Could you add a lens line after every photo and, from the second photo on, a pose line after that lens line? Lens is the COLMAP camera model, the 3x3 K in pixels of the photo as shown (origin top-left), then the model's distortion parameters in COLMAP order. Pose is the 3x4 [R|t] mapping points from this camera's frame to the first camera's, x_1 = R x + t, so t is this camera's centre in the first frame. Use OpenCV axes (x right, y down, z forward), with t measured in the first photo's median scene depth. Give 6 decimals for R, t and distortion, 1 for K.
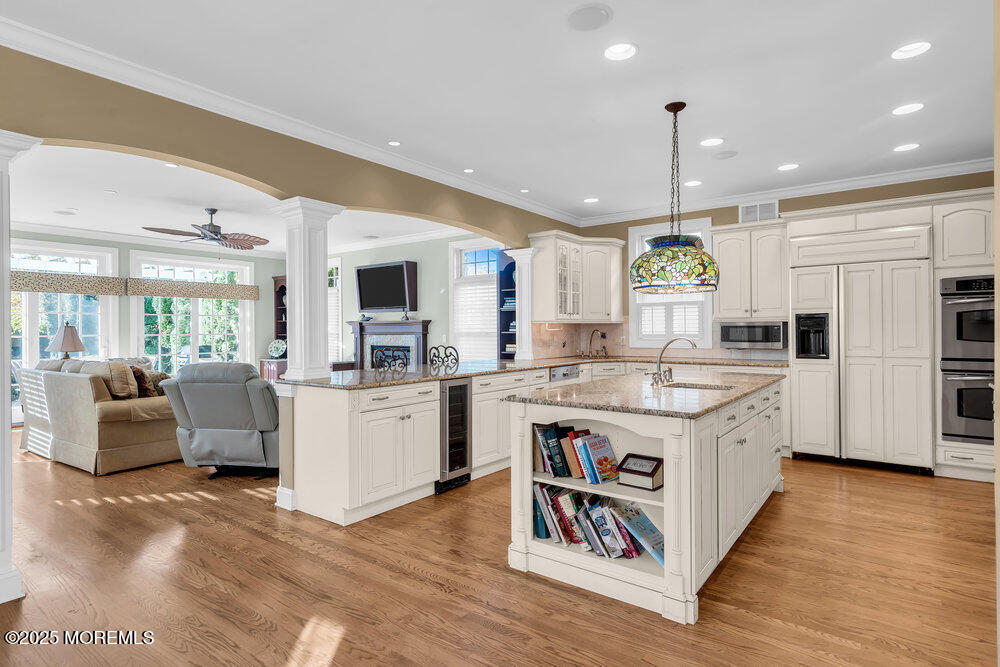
lens RADIAL K [[532.1, 0, 498.2], [0, 532.1, 330.5], [0, 0, 1]] dist [0.005919, 0.000971]
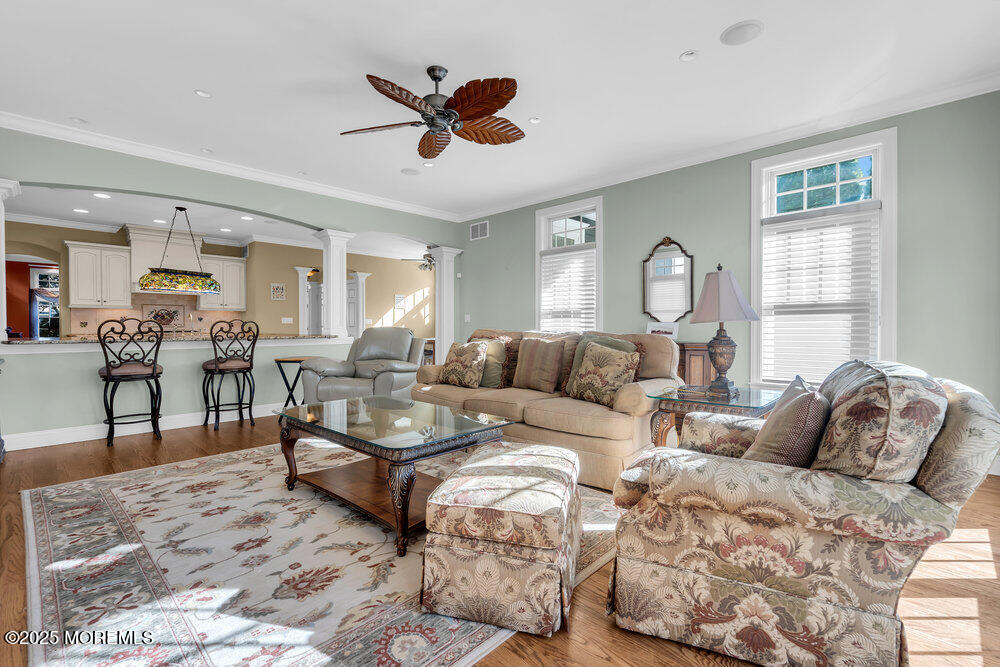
lens RADIAL K [[455.2, 0, 499.2], [0, 455.2, 332.3], [0, 0, 1]] dist [-0.004248, 0.002048]
pose [[-0.992716, 0.005511, 0.120354, -0.827042], [0.007142, 0.999888, 0.013125, 0.051126], [-0.120269, 0.013889, -0.992644, 1.904801]]
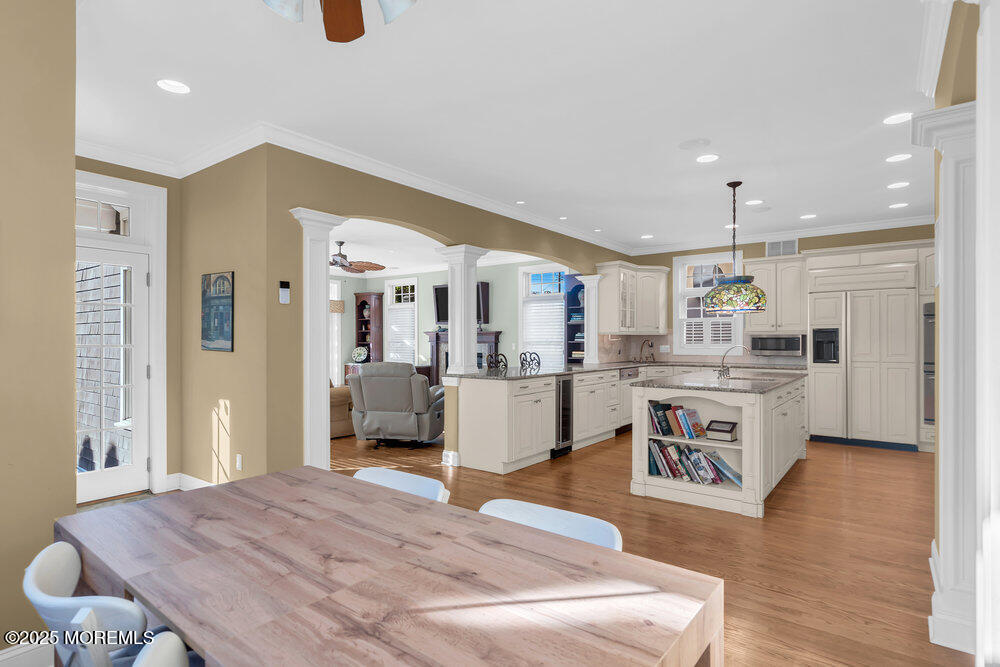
lens RADIAL K [[532.1, 0, 492.8], [0, 532.1, 340.7], [0, 0, 1]] dist [0.005919, 0.000971]
pose [[0.999950, 0.006115, -0.007914, -0.214306], [-0.006113, 0.999981, 0.000344, 0.002543], [0.007916, -0.000296, 0.999969, -0.309402]]
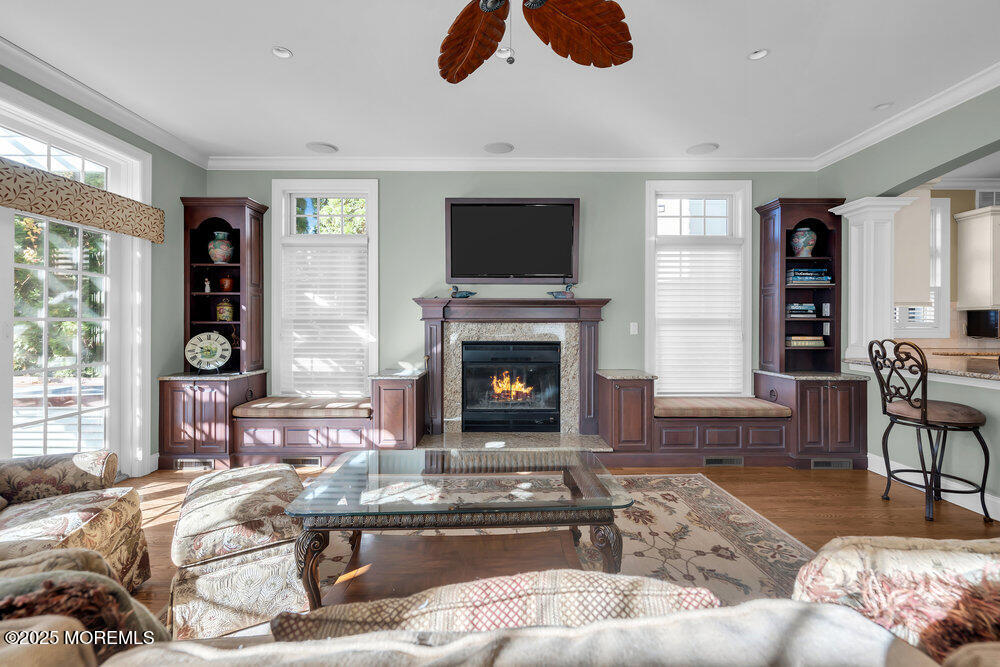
lens RADIAL K [[455.2, 0, 493.2], [0, 455.2, 325.9], [0, 0, 1]] dist [-0.004248, 0.002048]
pose [[0.795067, 0.001737, 0.606520, -0.867064], [-0.005034, 0.999980, 0.003735, 0.015910], [-0.606501, -0.006023, 0.795060, 1.030950]]
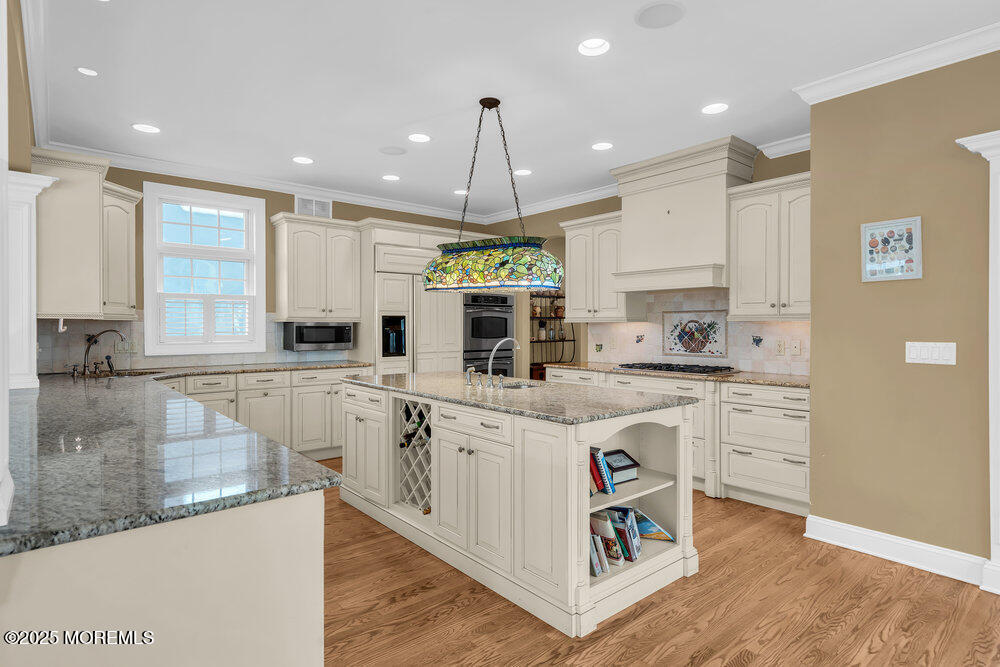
lens RADIAL K [[532.1, 0, 496.8], [0, 532.1, 329.3], [0, 0, 1]] dist [0.005919, 0.000971]
pose [[0.218670, 0.001038, 0.975798, -0.438056], [0.000644, 0.999999, -0.001208, -0.001850], [-0.975799, 0.000892, 0.218670, 0.547573]]
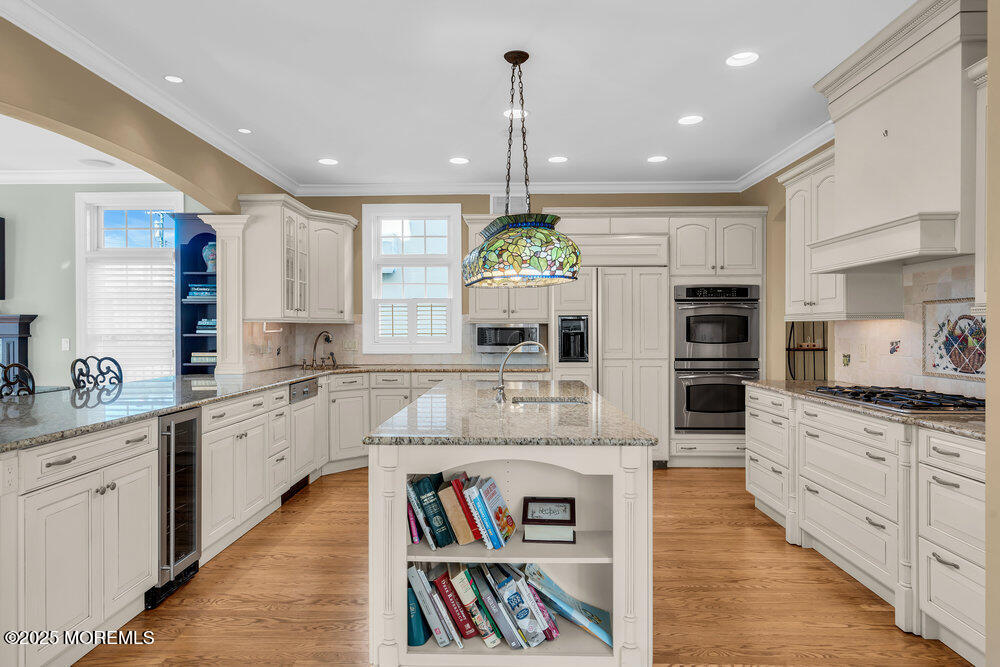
lens RADIAL K [[603.2, 0, 498.8], [0, 603.2, 332.8], [0, 0, 1]] dist [0.008372, 0.002411]
pose [[0.811357, 0.001651, 0.584549, -0.160522], [-0.002347, 0.999997, 0.000432, -0.000443], [-0.584547, -0.001722, 0.811358, 0.189220]]
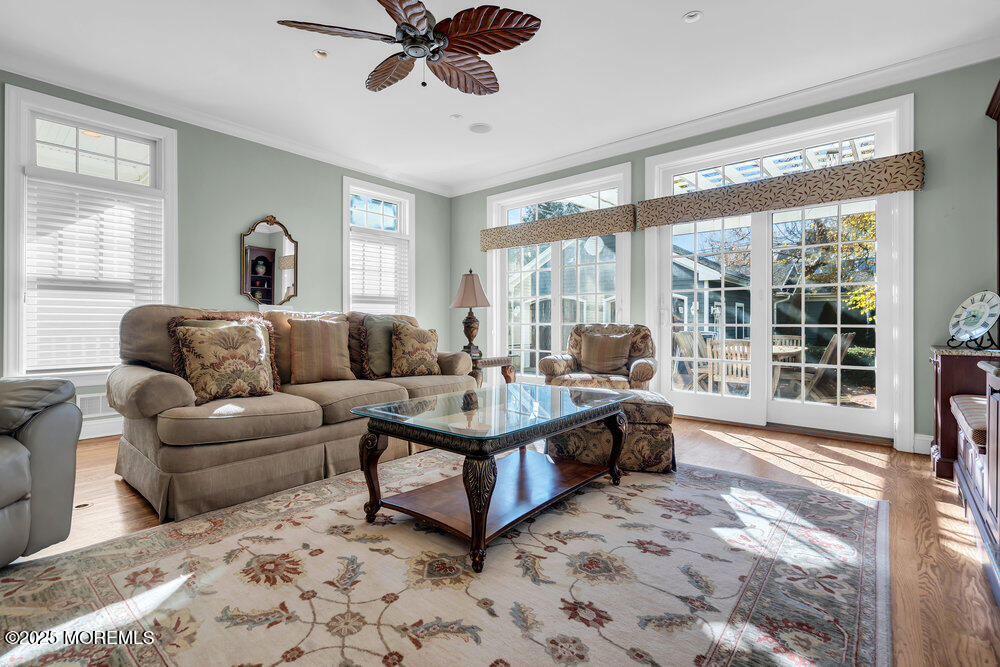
lens RADIAL K [[455.2, 0, 505.1], [0, 455.2, 319.6], [0, 0, 1]] dist [-0.004248, 0.002048]
pose [[-0.046102, -0.001755, -0.998935, -0.164054], [-0.003166, 0.999994, -0.001610, 0.073423], [0.998932, 0.003088, -0.046107, 1.402600]]
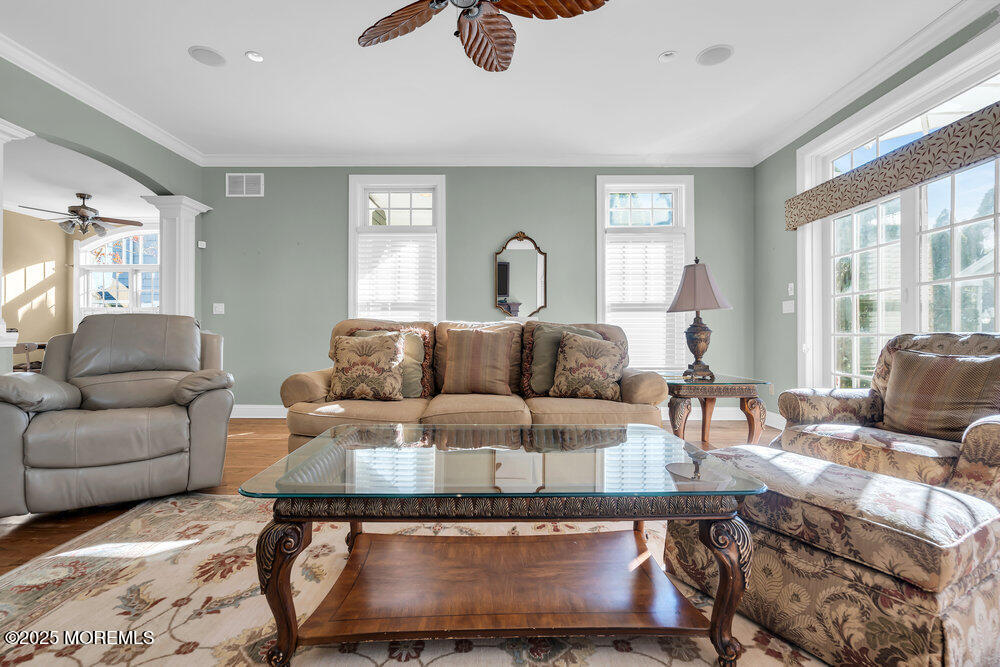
lens RADIAL K [[455.2, 0, 500.6], [0, 455.2, 328.3], [0, 0, 1]] dist [-0.004248, 0.002048]
pose [[-0.792977, -0.004406, -0.609236, -0.441489], [0.003043, 0.999933, -0.011193, 0.078696], [0.609244, -0.010730, -0.792910, 1.626999]]
